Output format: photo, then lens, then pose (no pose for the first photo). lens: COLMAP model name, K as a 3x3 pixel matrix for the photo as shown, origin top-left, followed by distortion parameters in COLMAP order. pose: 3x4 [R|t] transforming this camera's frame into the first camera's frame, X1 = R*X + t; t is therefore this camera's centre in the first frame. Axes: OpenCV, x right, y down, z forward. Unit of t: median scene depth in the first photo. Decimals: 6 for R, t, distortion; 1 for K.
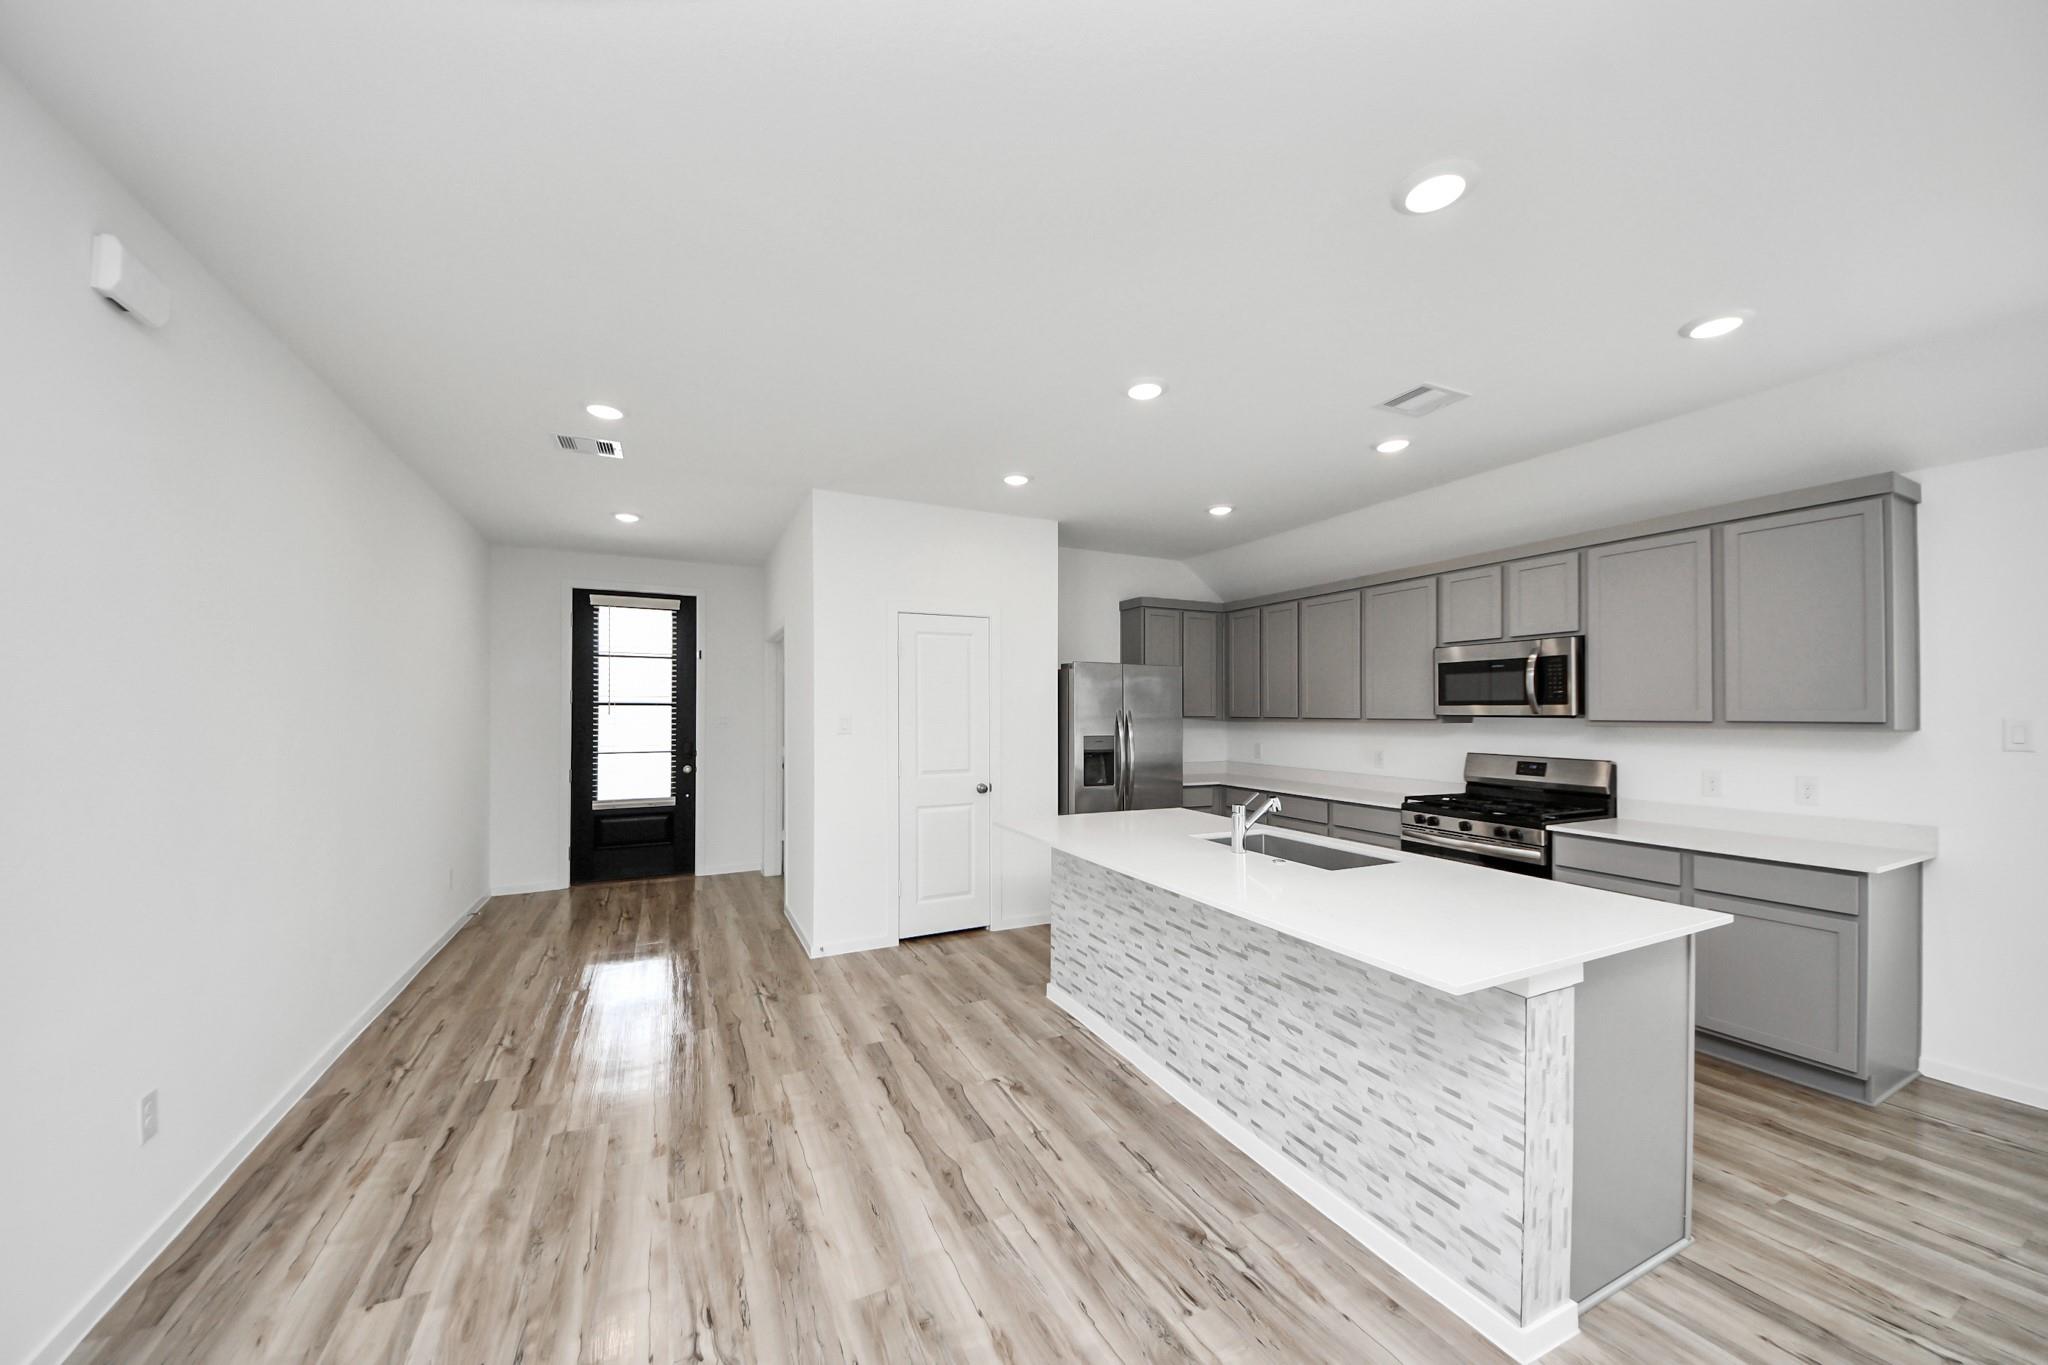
lens RADIAL K [[733.7, 0, 1019.0], [0, 733.7, 703.4], [0, 0, 1]] dist [0.029197, -0.017678]
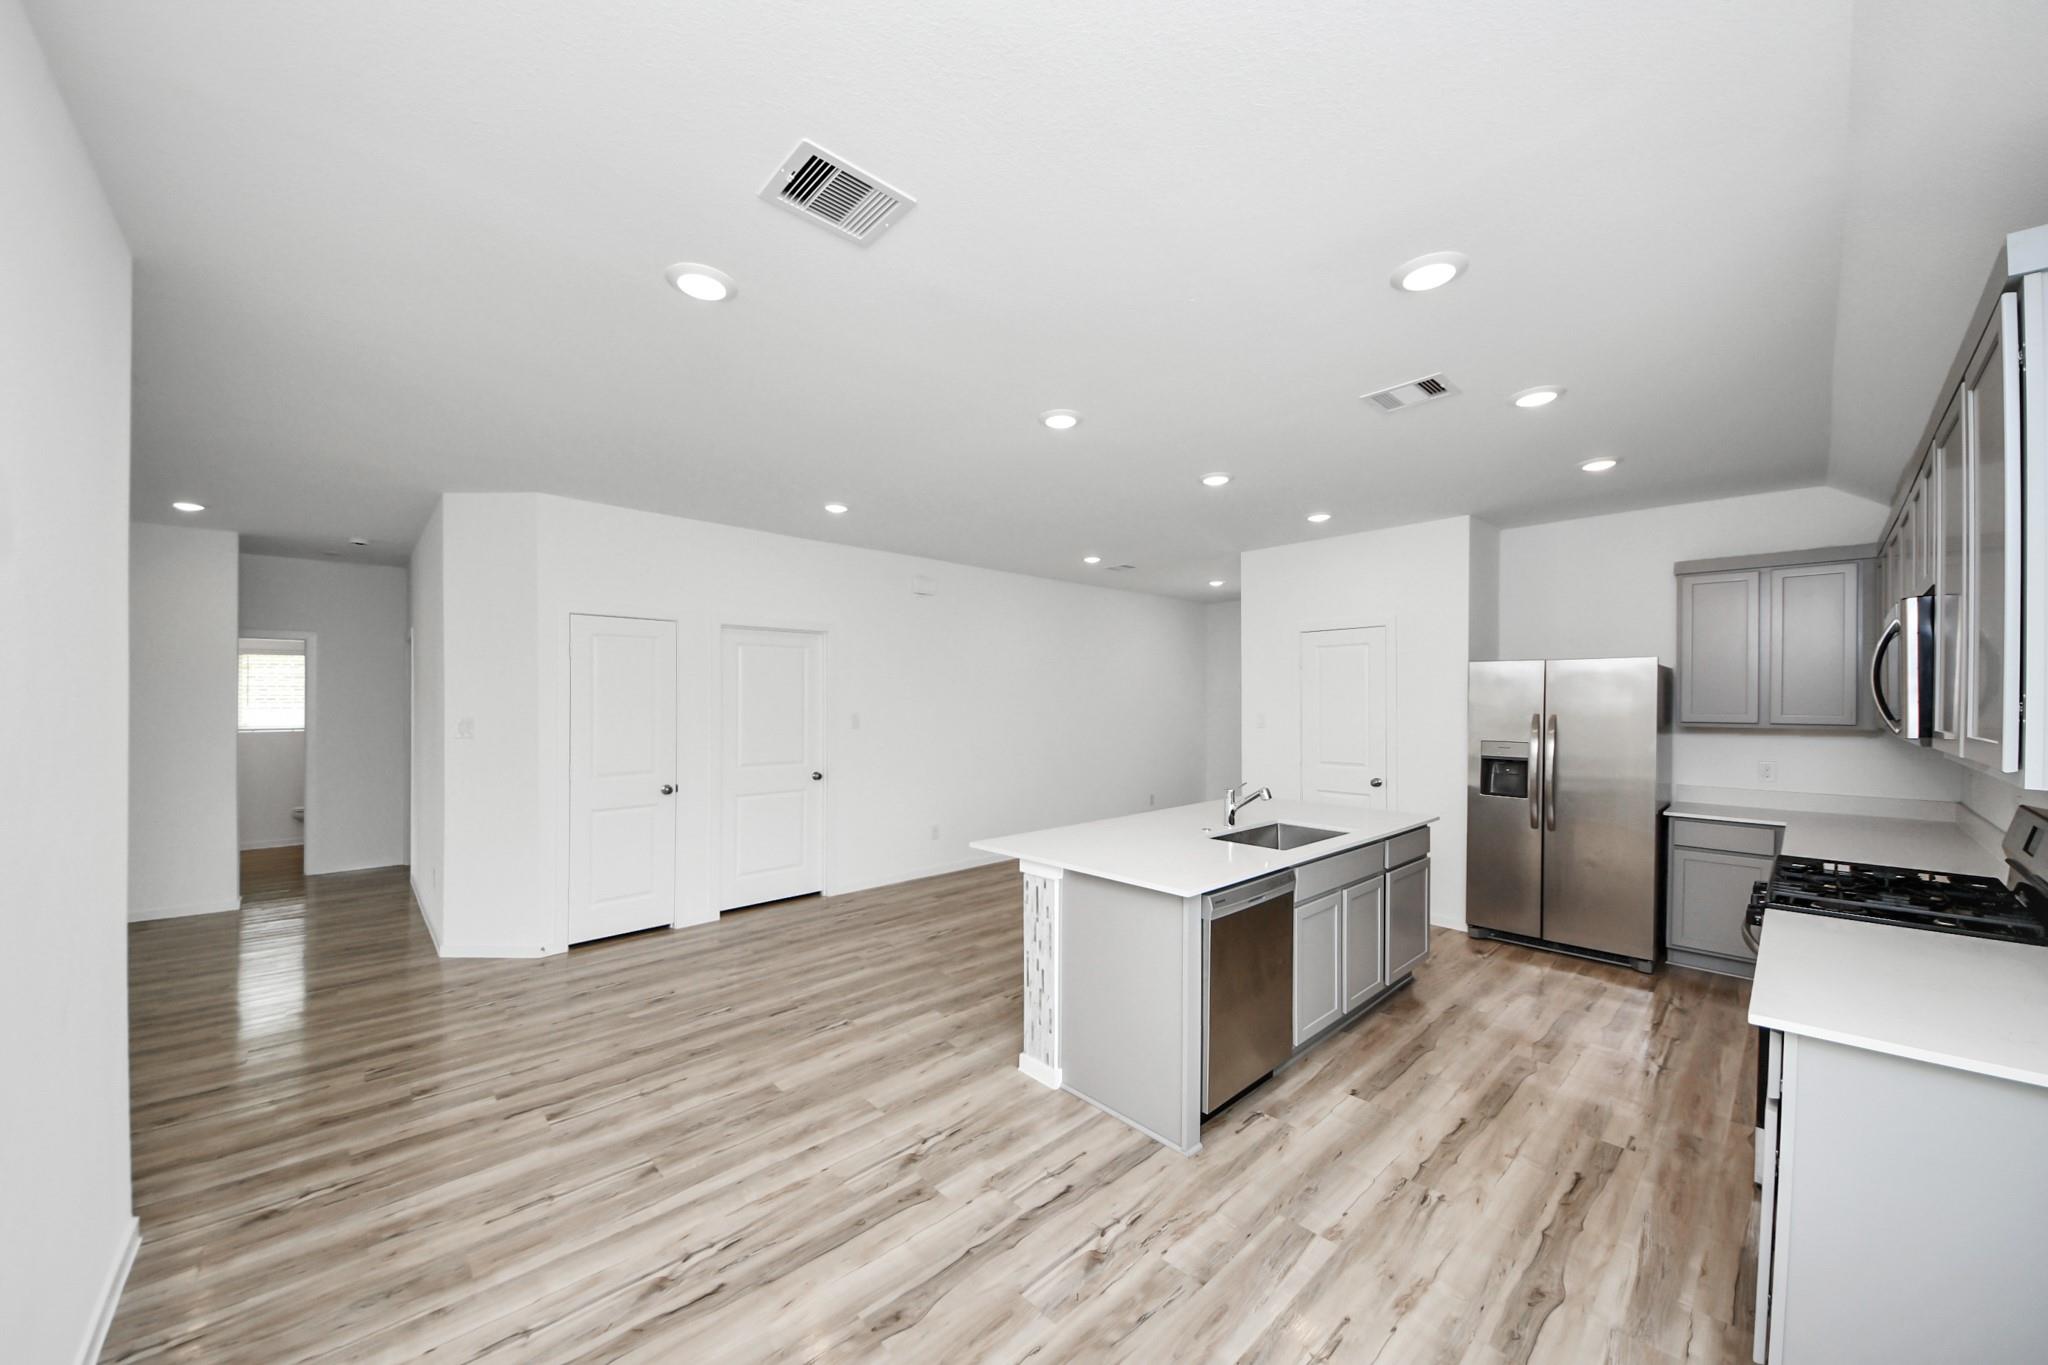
lens RADIAL K [[733.7, 0, 1019.0], [0, 733.7, 703.4], [0, 0, 1]] dist [0.029197, -0.017678]
pose [[0.299426, 0.006730, -0.954096, 1.264479], [0.010640, 0.999889, 0.010392, -0.024989], [0.954060, -0.013263, 0.299321, 0.235939]]
